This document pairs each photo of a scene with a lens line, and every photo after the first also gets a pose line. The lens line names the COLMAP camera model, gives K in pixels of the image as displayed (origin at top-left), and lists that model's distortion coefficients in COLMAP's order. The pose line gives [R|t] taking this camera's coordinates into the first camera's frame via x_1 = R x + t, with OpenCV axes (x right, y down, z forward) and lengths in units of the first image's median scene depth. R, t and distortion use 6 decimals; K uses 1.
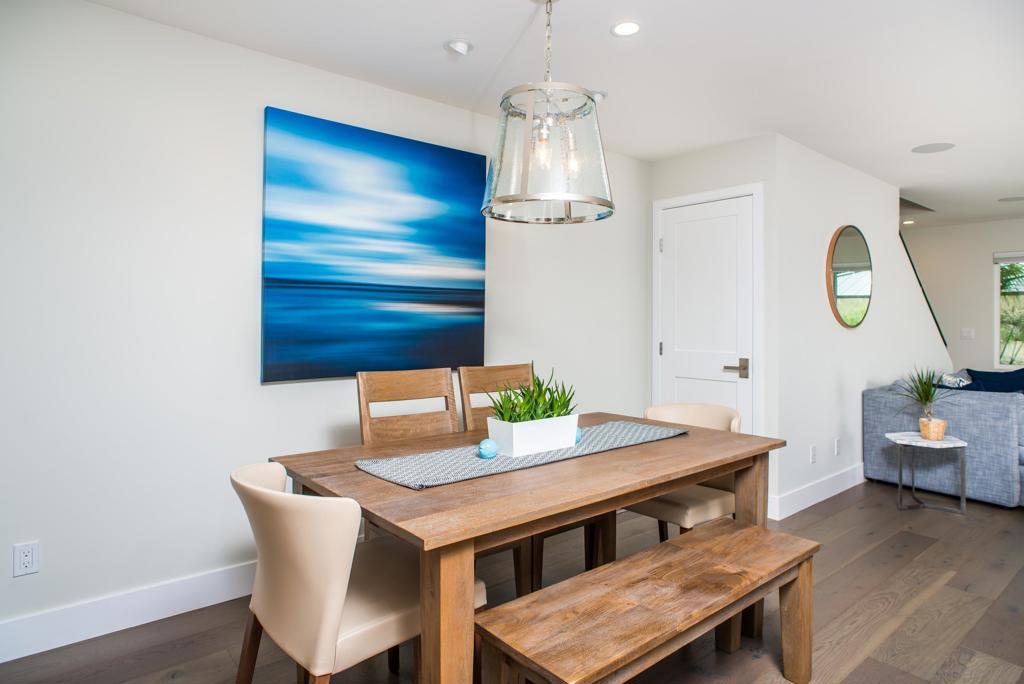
lens RADIAL K [[584.0, 0, 528.1], [0, 584.0, 317.4], [0, 0, 1]] dist [-0.026498, 0.021149]
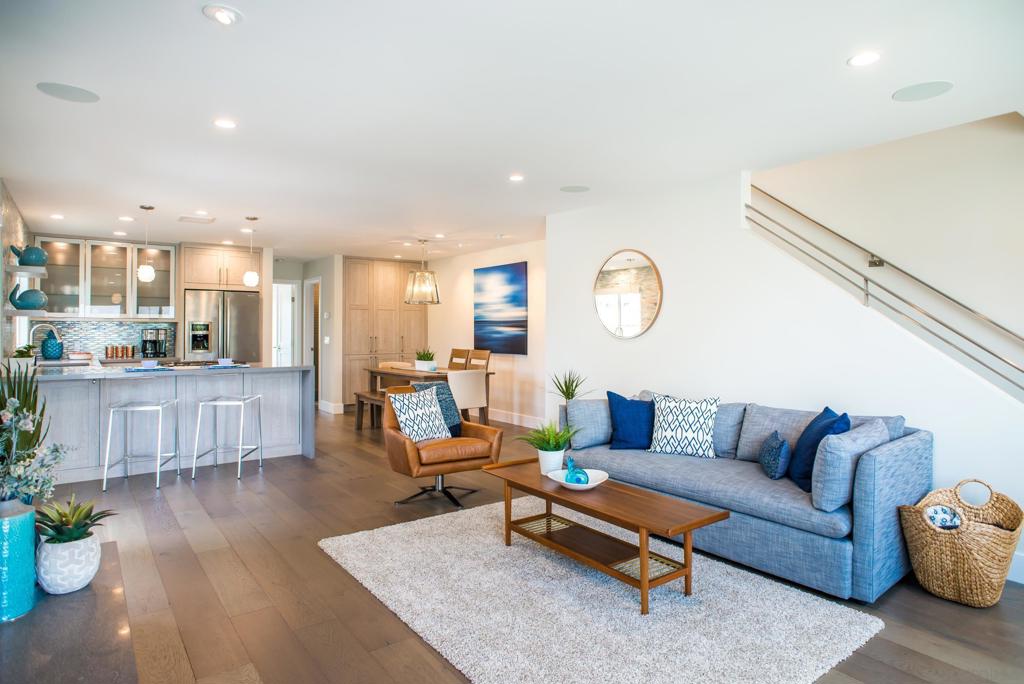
lens RADIAL K [[604.5, 0, 513.1], [0, 604.5, 324.9], [0, 0, 1]] dist [-0.028897, 0.023936]
pose [[-0.050217, -0.017145, -0.998591, 2.843663], [0.002874, 0.999846, -0.017312, 0.013924], [0.998734, -0.003740, -0.050160, 1.331770]]
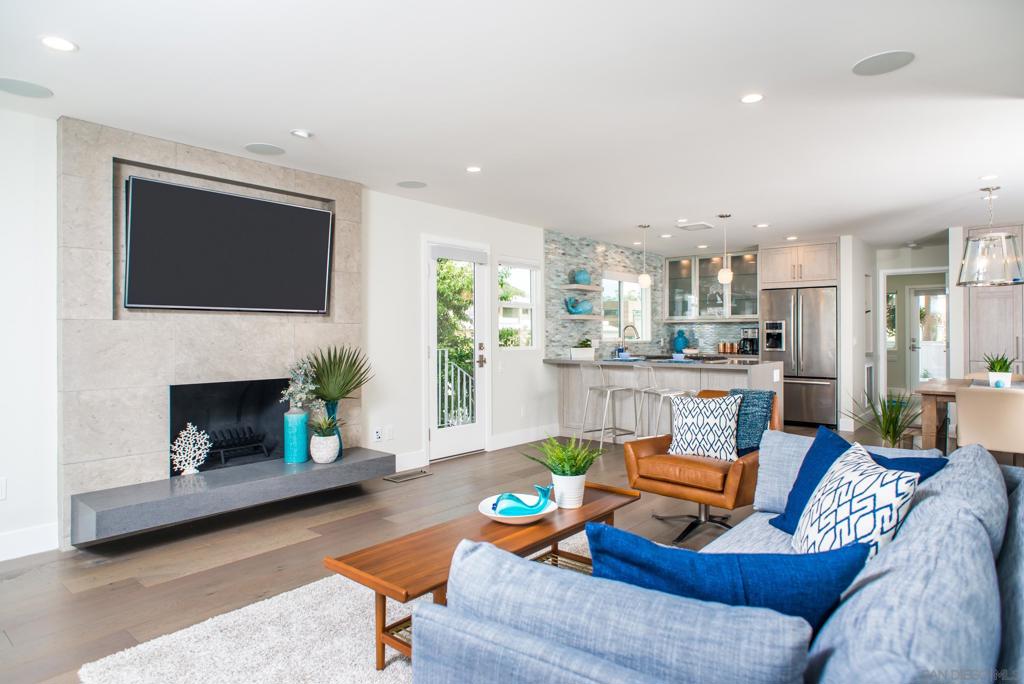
lens RADIAL K [[590.8, 0, 515.6], [0, 590.8, 337.9], [0, 0, 1]] dist [-0.030477, 0.022870]
pose [[-0.984013, -0.005654, -0.178004, 1.798631], [-0.005955, 0.999982, 0.001153, 0.033940], [0.177994, 0.002194, -0.984029, 2.296232]]
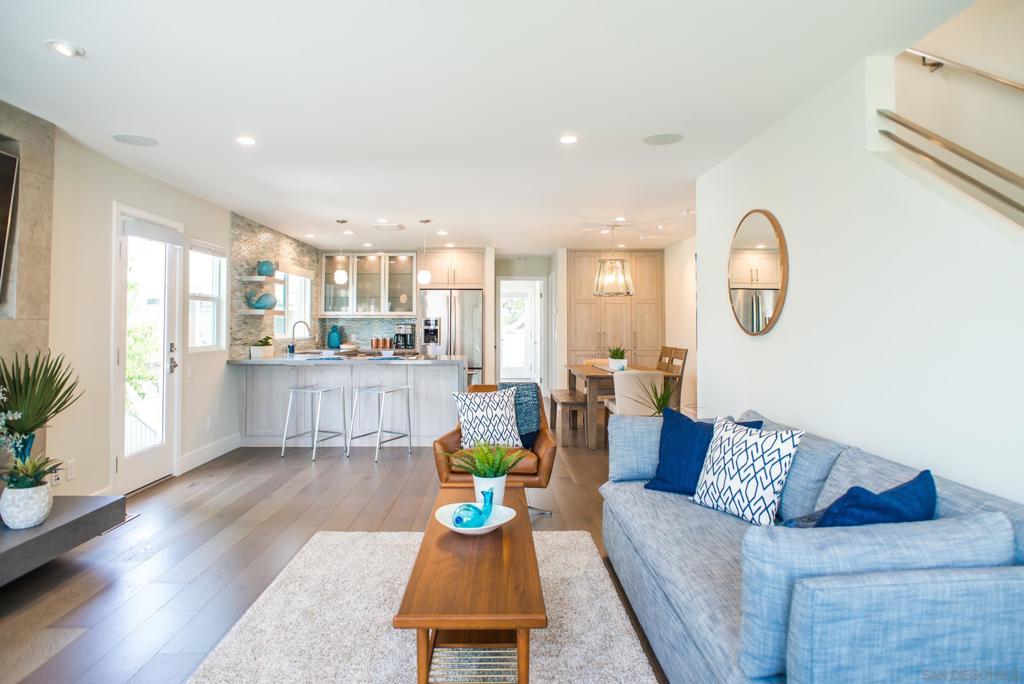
lens RADIAL K [[603.1, 0, 490.7], [0, 603.1, 308.9], [0, 0, 1]] dist [-0.021250, 0.004214]
pose [[-0.639498, -0.030567, -0.768185, 2.324480], [-0.002708, 0.999293, -0.037509, 0.018020], [0.768788, -0.021906, -0.639128, 2.006054]]
